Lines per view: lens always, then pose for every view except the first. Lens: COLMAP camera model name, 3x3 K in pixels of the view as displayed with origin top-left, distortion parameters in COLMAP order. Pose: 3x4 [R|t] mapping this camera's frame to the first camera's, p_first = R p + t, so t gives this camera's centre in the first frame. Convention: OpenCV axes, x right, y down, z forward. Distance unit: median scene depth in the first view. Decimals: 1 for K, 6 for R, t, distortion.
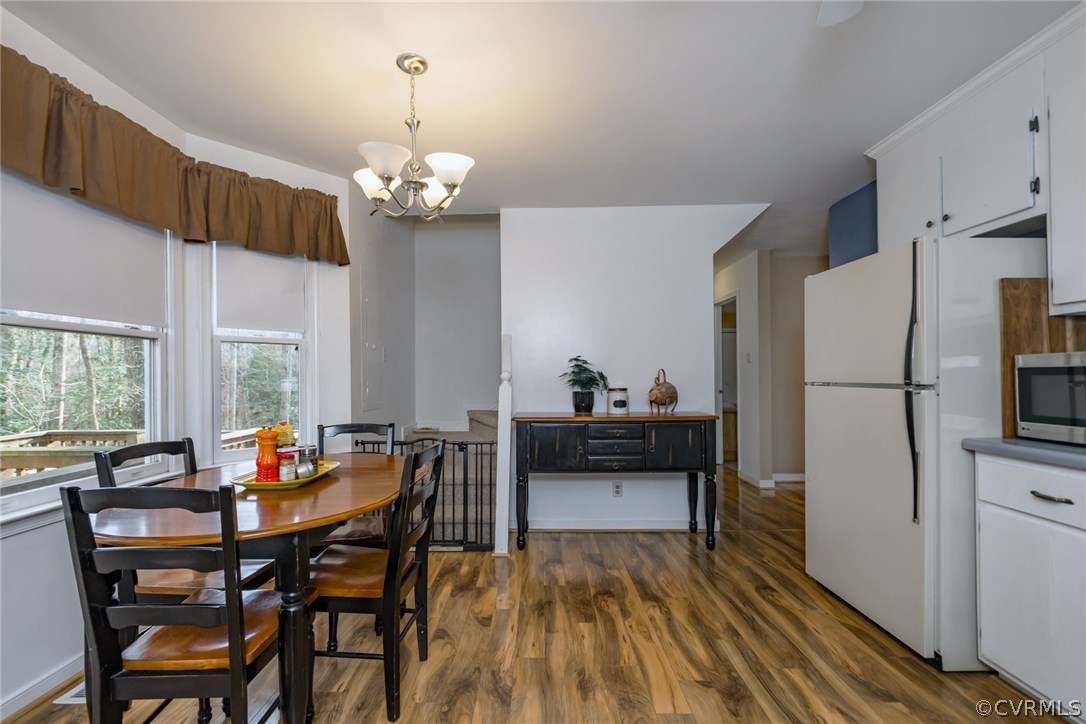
lens RADIAL K [[468.5, 0, 531.0], [0, 468.5, 373.5], [0, 0, 1]] dist [-0.000351, 0.000047]
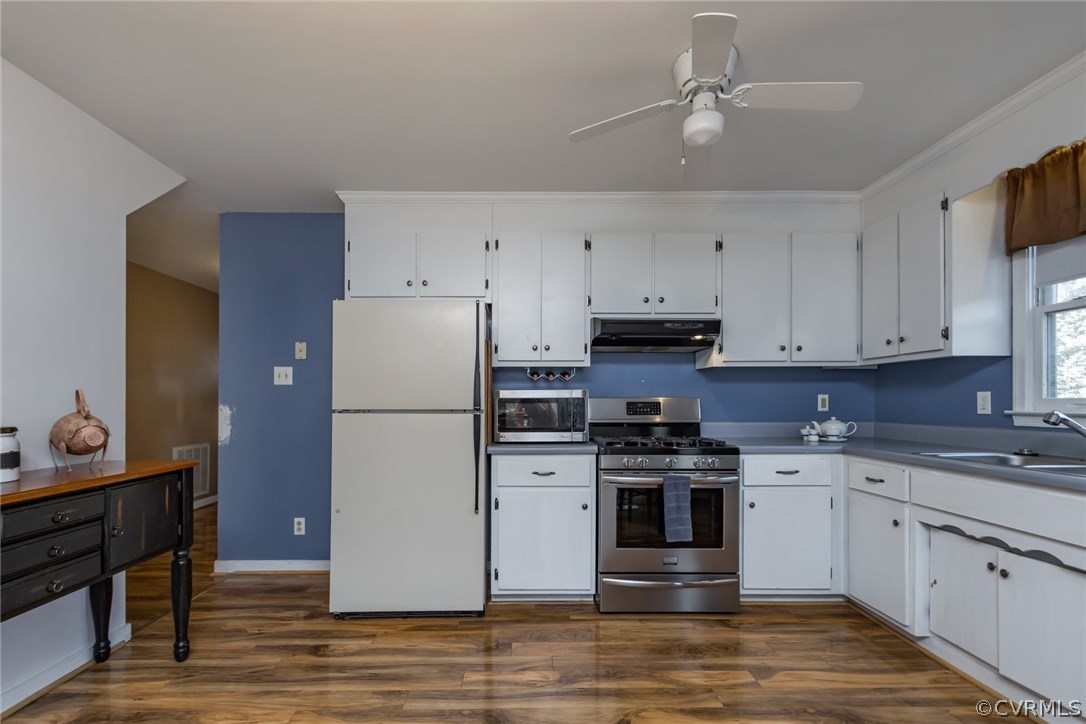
lens RADIAL K [[482.7, 0, 520.9], [0, 482.7, 400.5], [0, 0, 1]] dist [-0.001577, -0.000308]
pose [[-0.022673, 0.013997, 0.999645, -0.379269], [-0.005685, 0.999884, -0.014129, 0.010994], [-0.999727, -0.006004, -0.022591, 0.614608]]
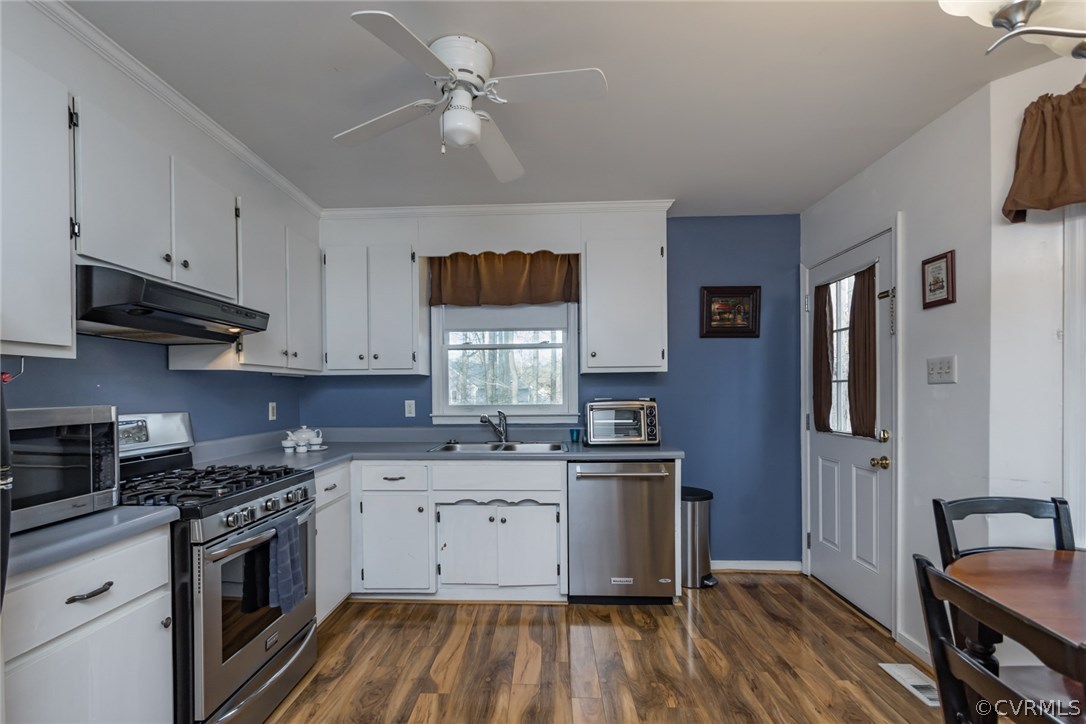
lens RADIAL K [[490.0, 0, 525.9], [0, 490.0, 397.5], [0, 0, 1]] dist [-0.000886, -0.000093]
pose [[-0.999354, 0.018104, 0.031045, 0.189370], [0.018237, 0.999826, 0.004018, -0.032039], [-0.030966, 0.004581, -0.999510, 0.987441]]
